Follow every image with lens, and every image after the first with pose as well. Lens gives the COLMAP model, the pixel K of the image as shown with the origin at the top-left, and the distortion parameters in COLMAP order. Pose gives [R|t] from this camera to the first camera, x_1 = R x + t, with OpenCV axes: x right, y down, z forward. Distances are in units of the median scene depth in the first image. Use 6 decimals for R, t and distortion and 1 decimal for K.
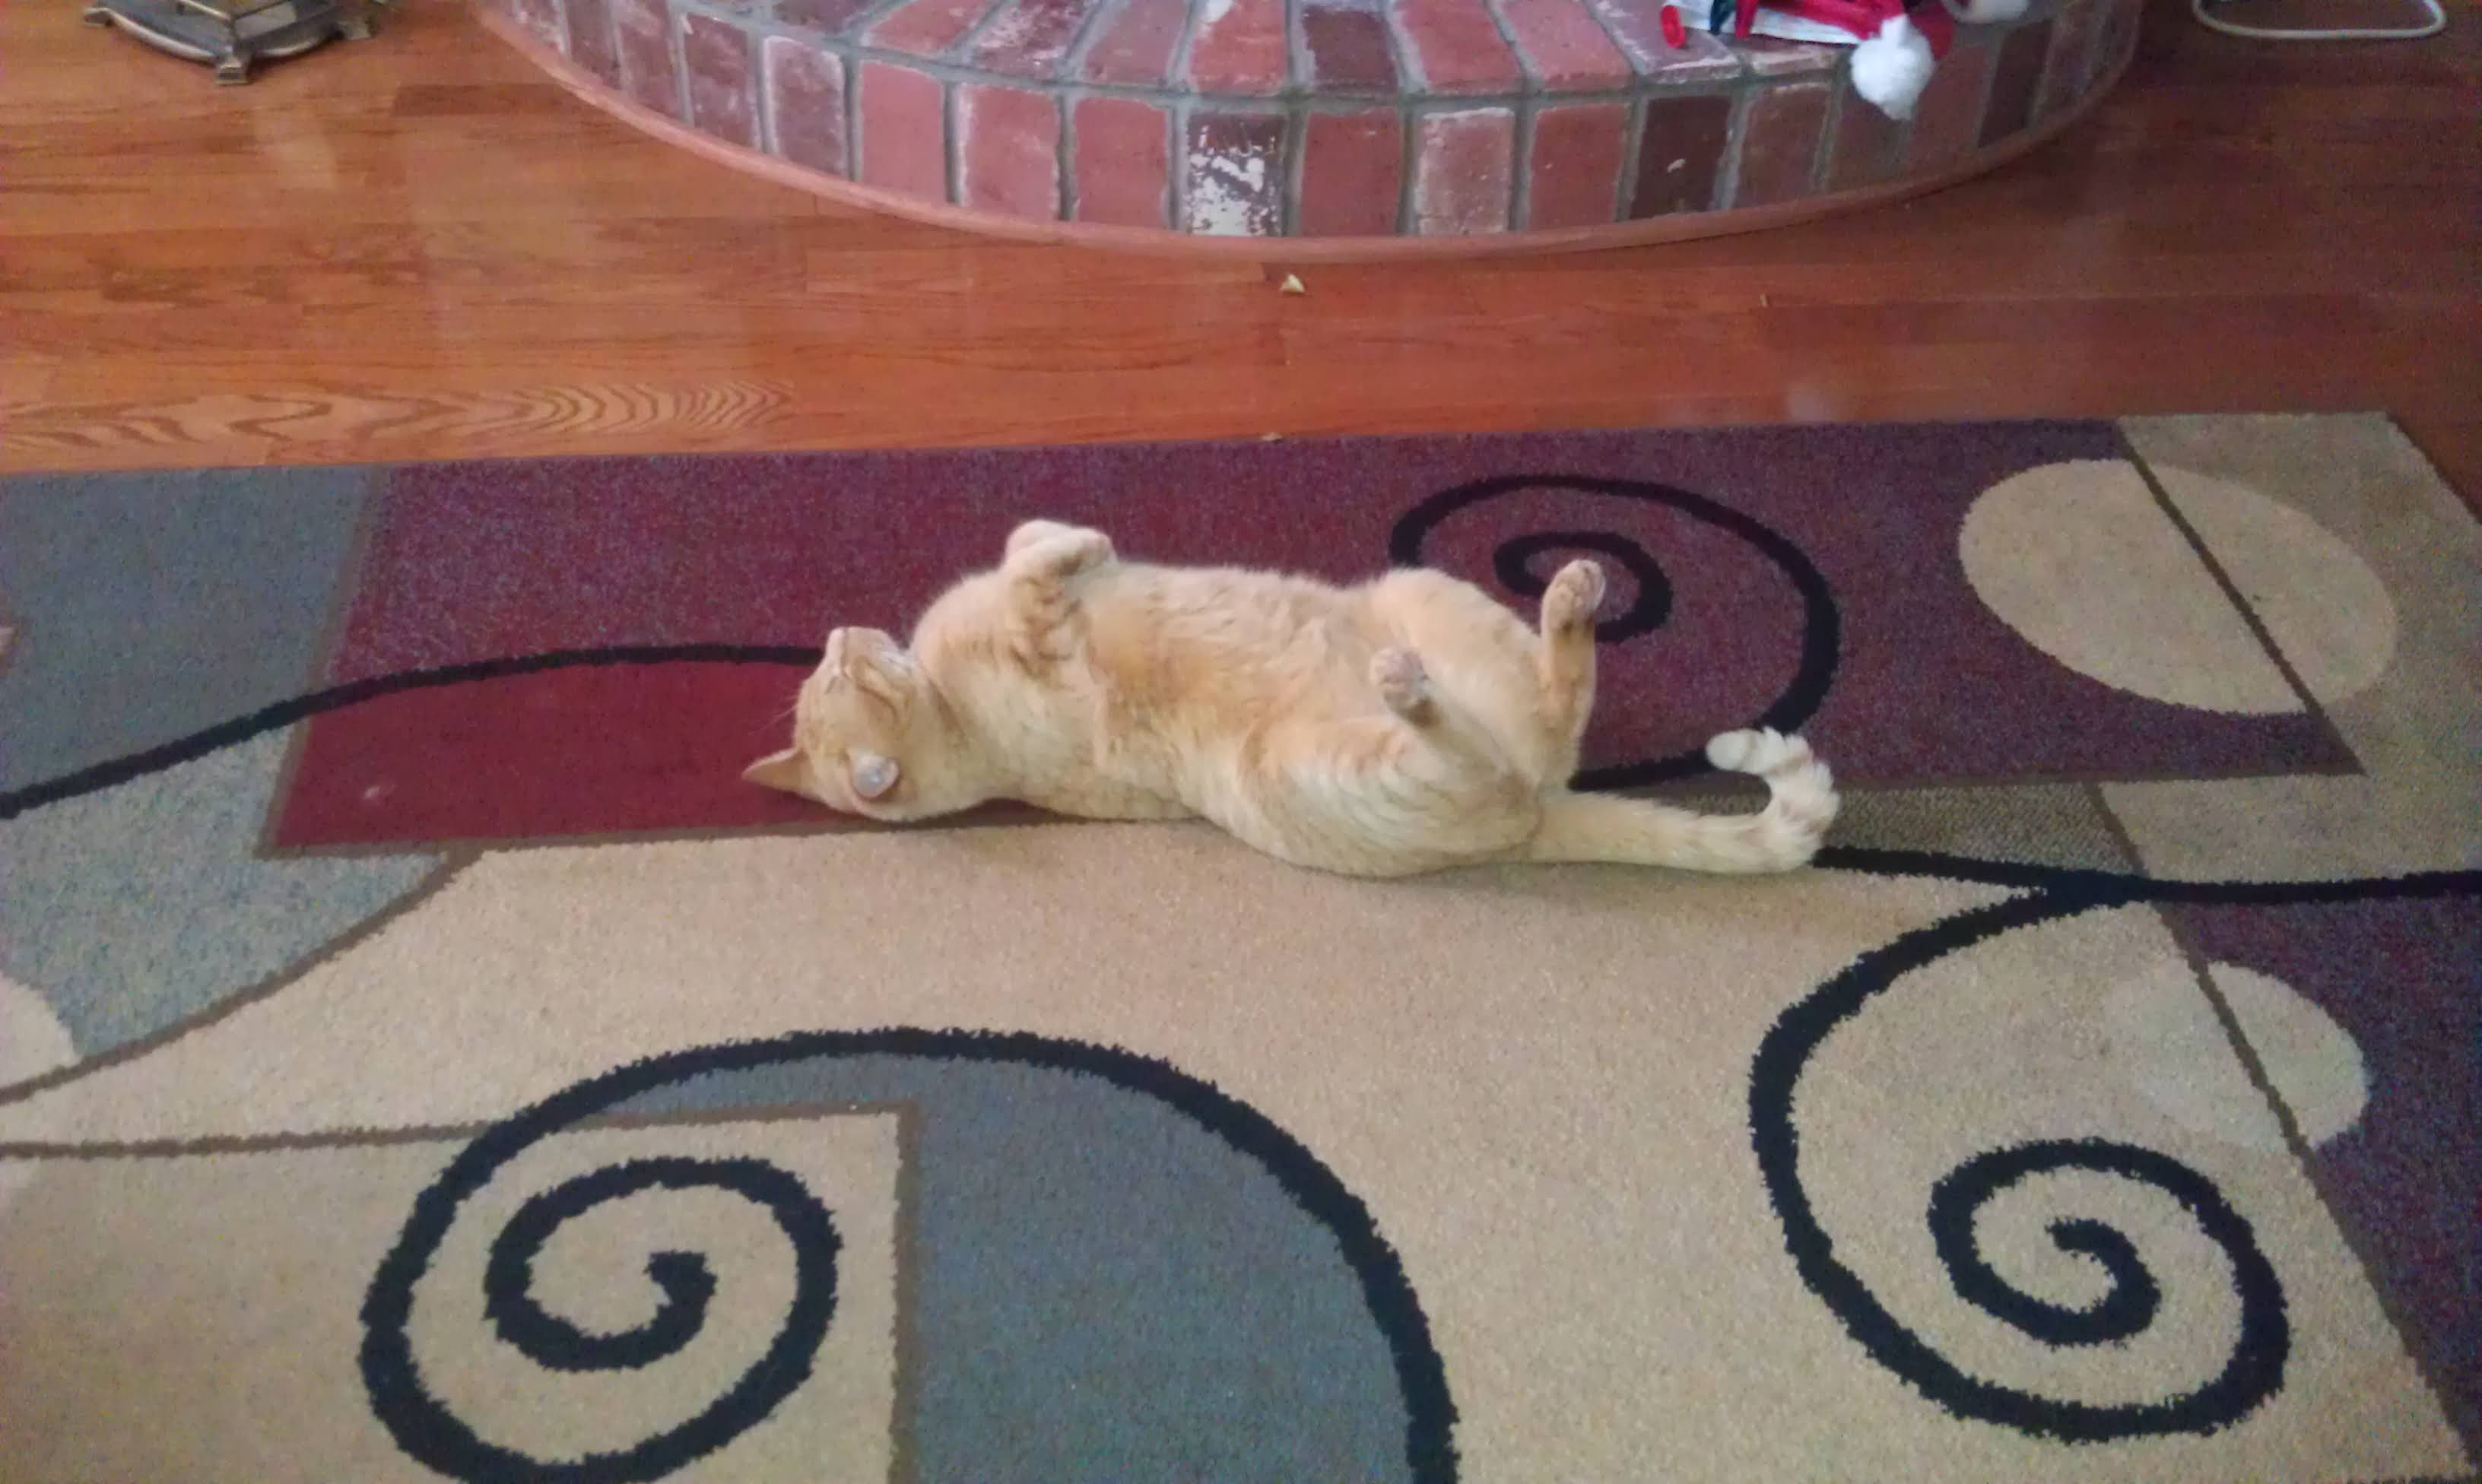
lens RADIAL K [[3035.5, 0, 1241.0], [0, 3035.5, 742.0], [0, 0, 1]] dist [0.061265, -0.051419]
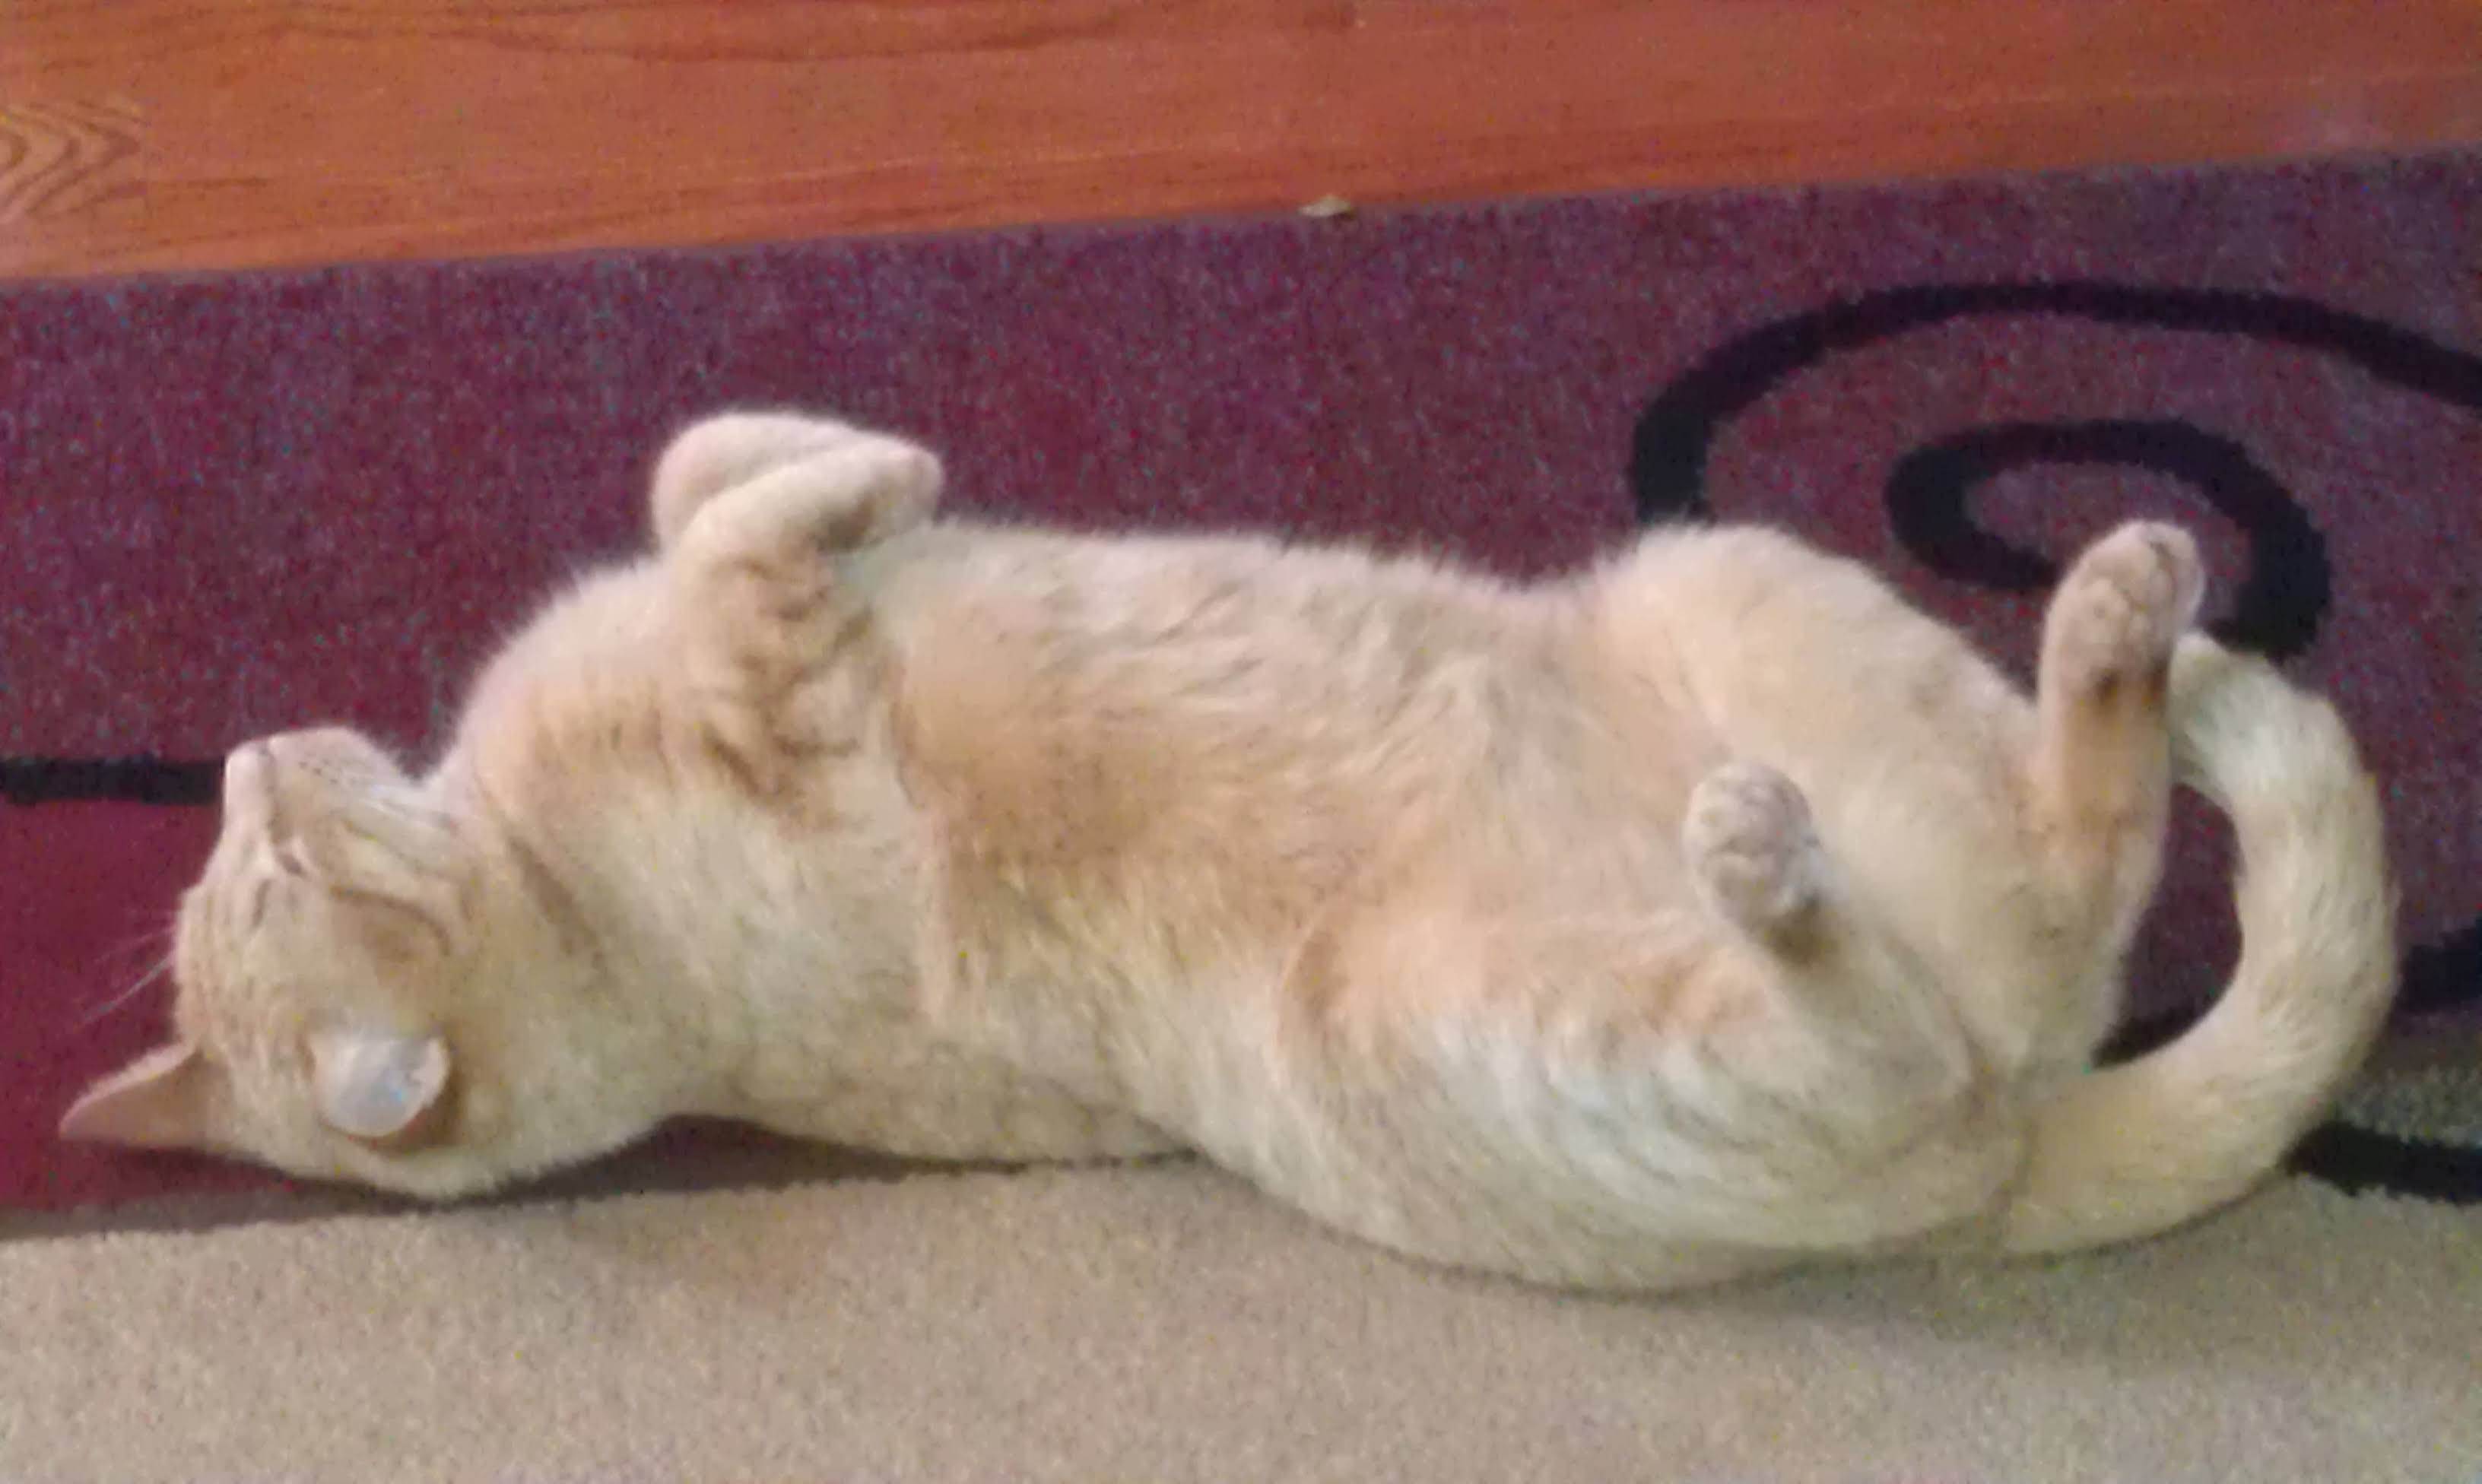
lens RADIAL K [[4864.8, 0, 1395.7], [0, 4864.8, 742.6], [0, 0, 1]] dist [0.033588, -0.242410]
pose [[0.998359, -0.033461, 0.046473, -0.013586], [0.032558, 0.999269, 0.020054, -0.041949], [-0.047110, -0.018508, 0.998718, 0.350791]]
